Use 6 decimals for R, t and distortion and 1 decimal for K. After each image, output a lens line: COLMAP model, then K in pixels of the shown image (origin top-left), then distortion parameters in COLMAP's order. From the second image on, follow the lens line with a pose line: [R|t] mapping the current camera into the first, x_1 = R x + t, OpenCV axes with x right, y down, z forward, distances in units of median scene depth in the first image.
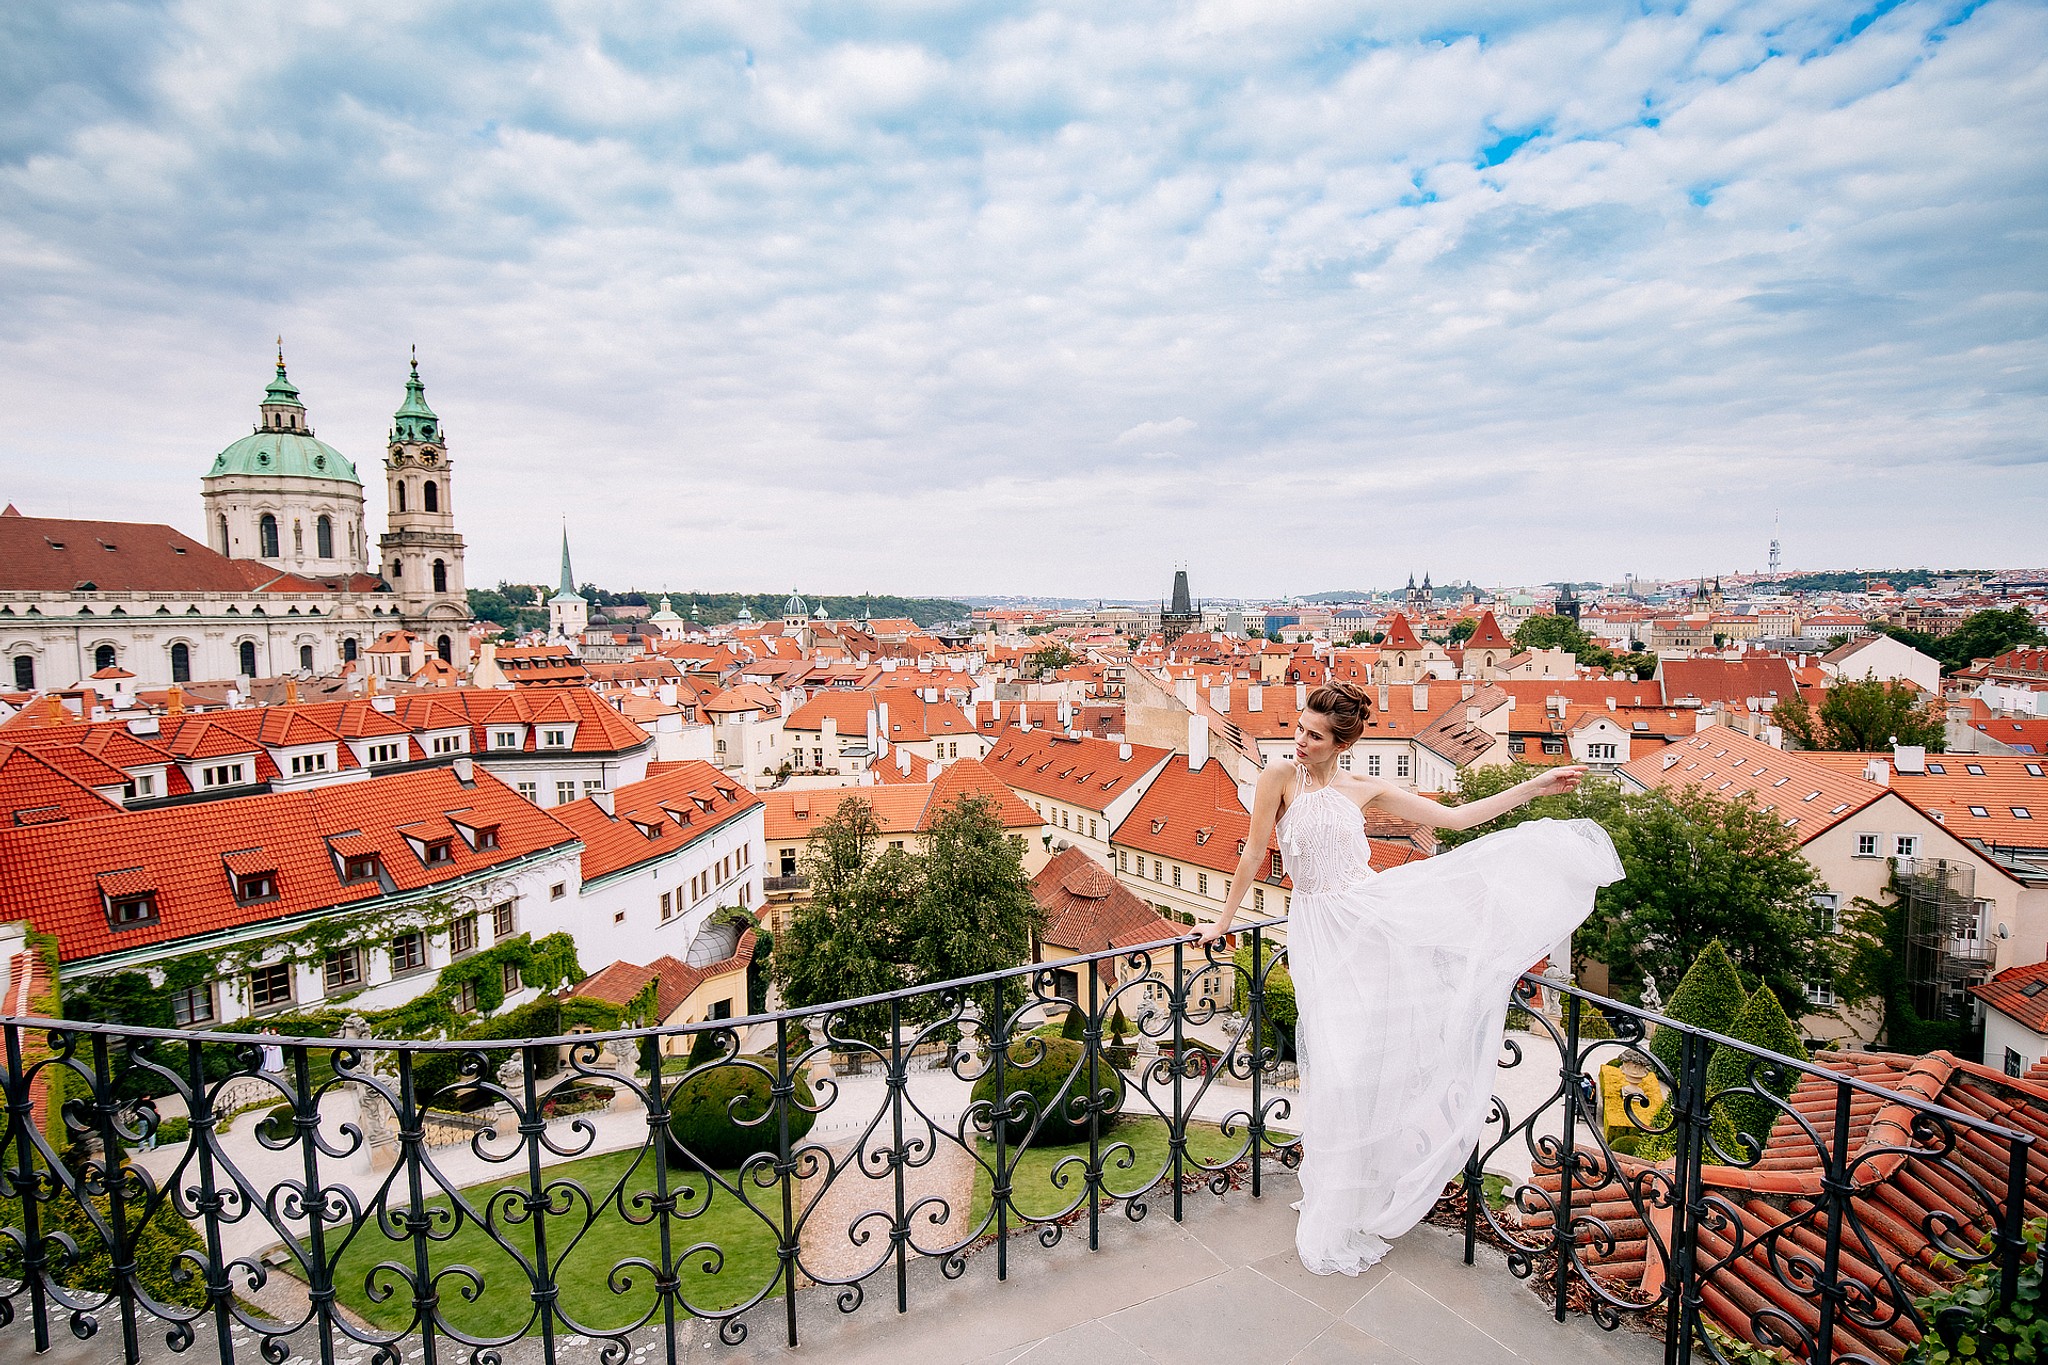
lens RADIAL K [[1055.0, 0, 1029.9], [0, 1055.0, 669.3], [0, 0, 1]] dist [-0.029033, 0.008446]
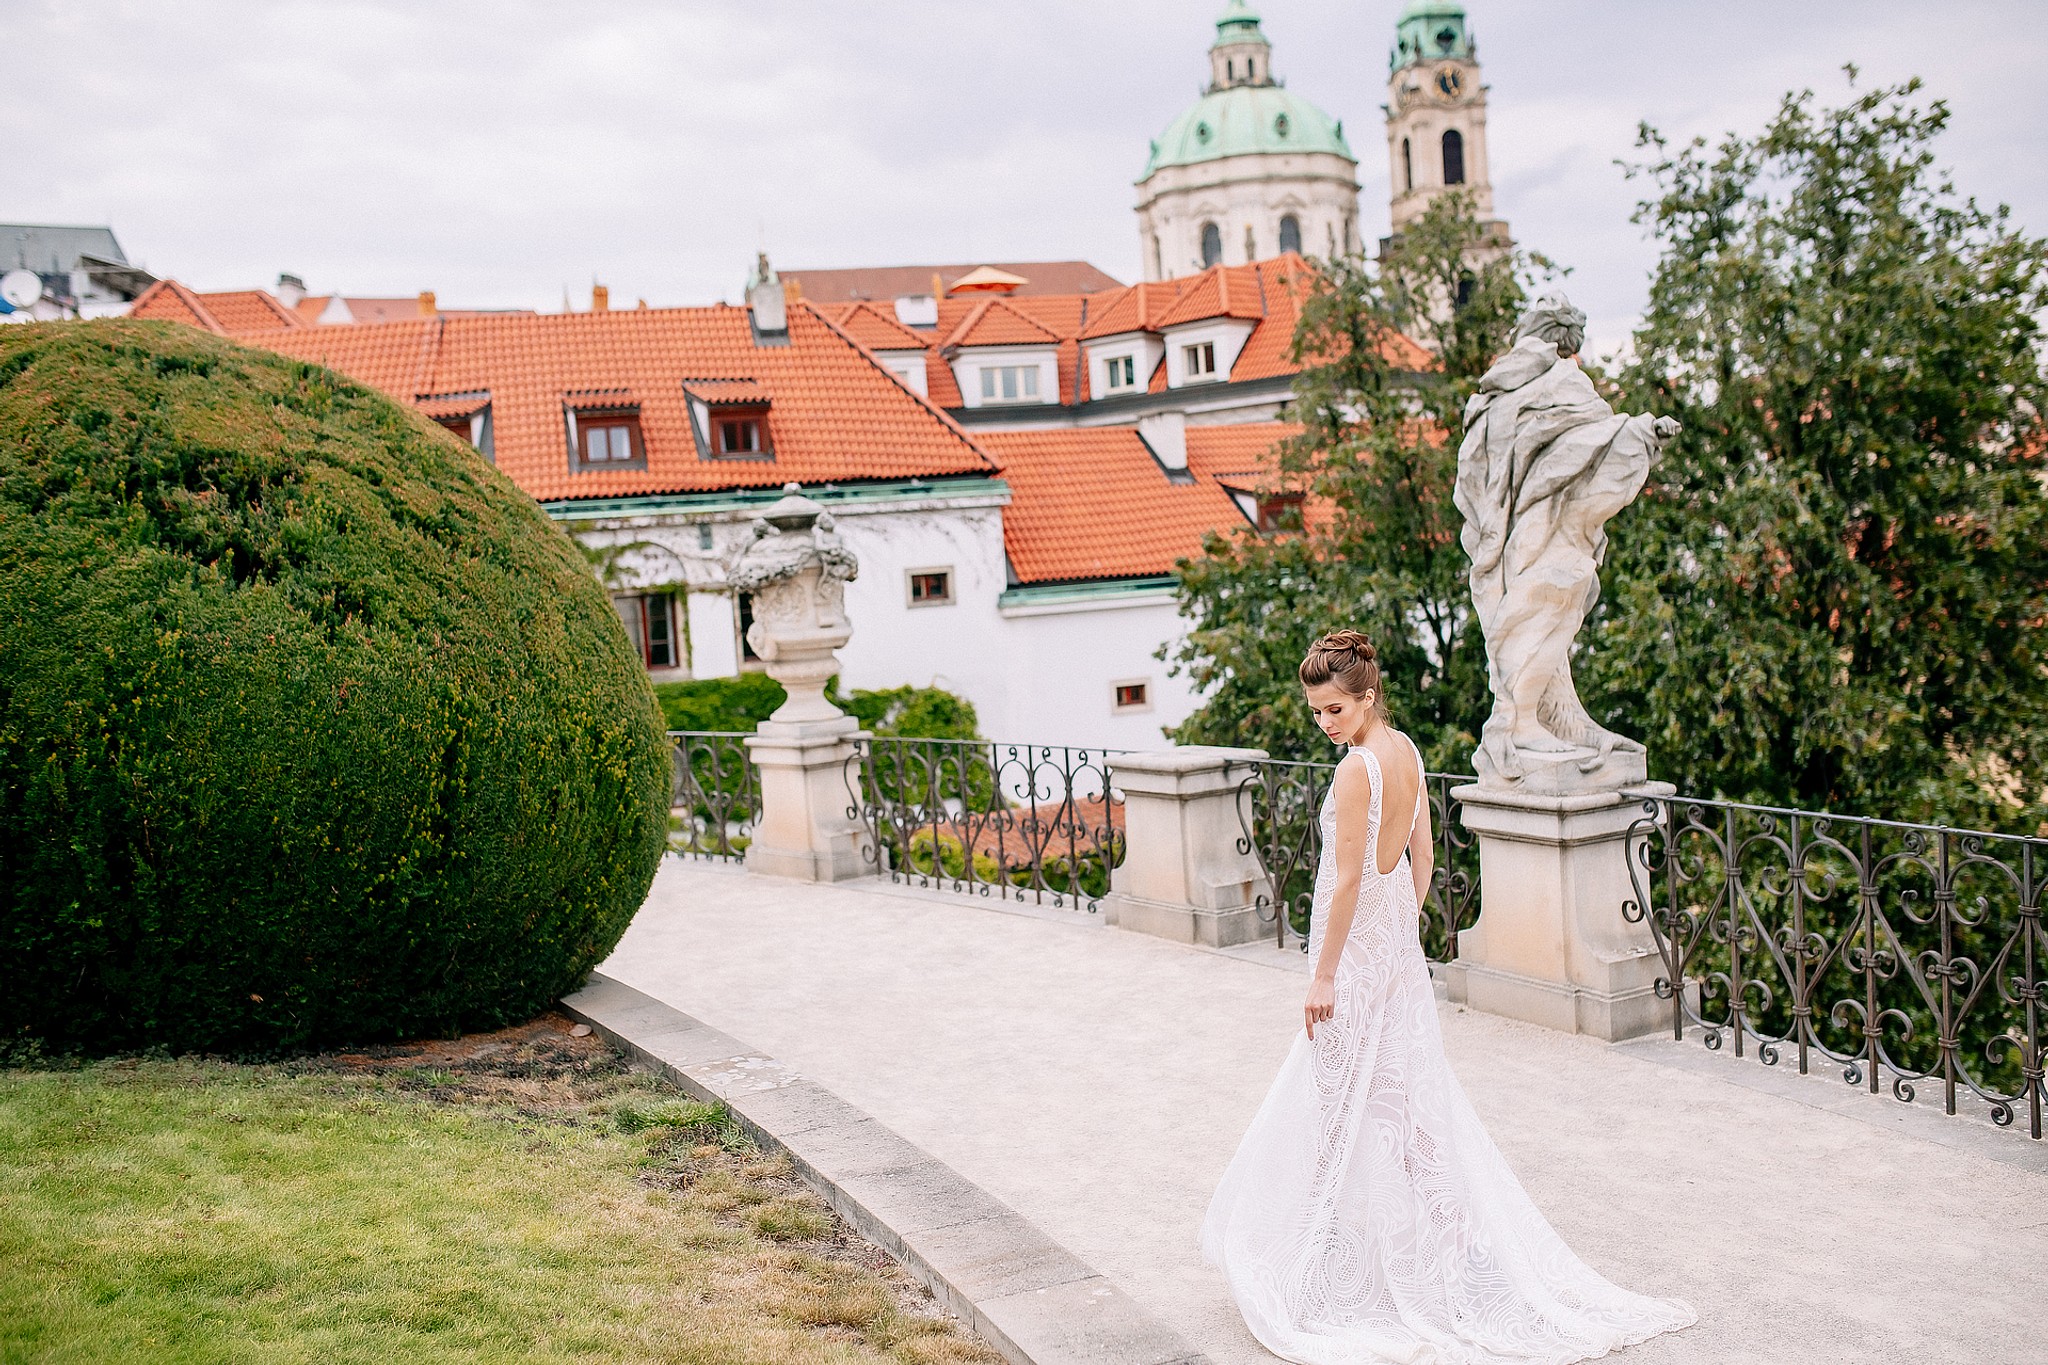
lens RADIAL K [[1933.3, 0, 1011.5], [0, 1933.3, 681.2], [0, 0, 1]] dist [-0.049091, 0.000000]
pose [[0.643590, 0.018439, -0.765148, 0.054165], [0.010925, 0.999387, 0.033272, 0.077754], [0.765292, -0.029773, 0.642994, 0.185028]]
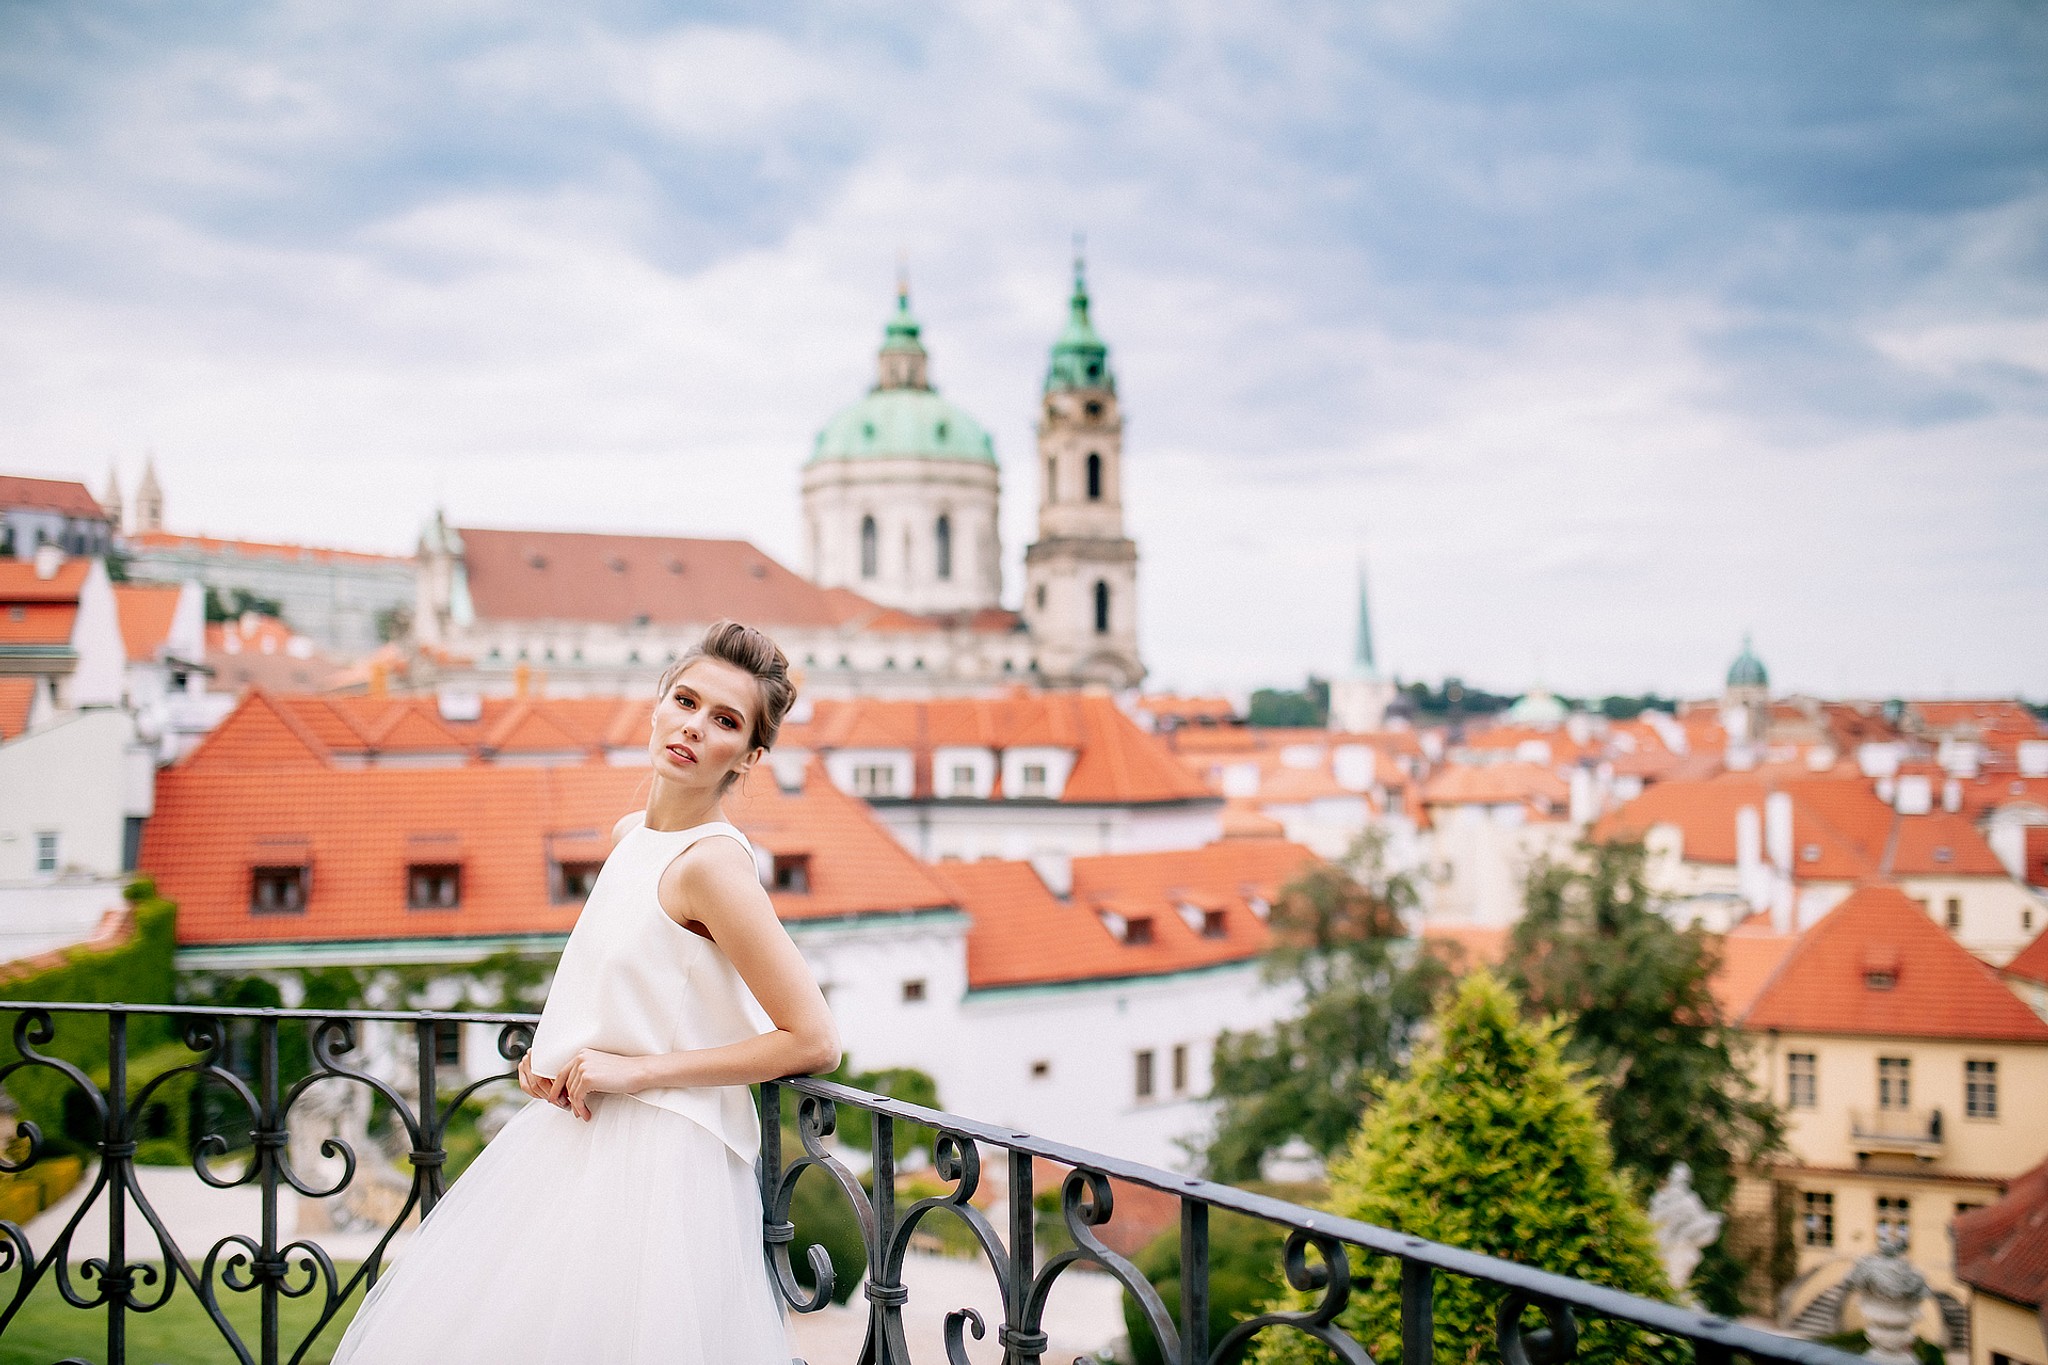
lens RADIAL K [[2016.6, 0, 993.4], [0, 2016.6, 709.8], [0, 0, 1]] dist [-0.042138, 0.000000]
pose [[0.801174, -0.001233, -0.598430, 0.081342], [-0.042238, 0.997387, -0.058603, 0.042466], [0.596939, 0.072227, 0.799029, 0.051105]]
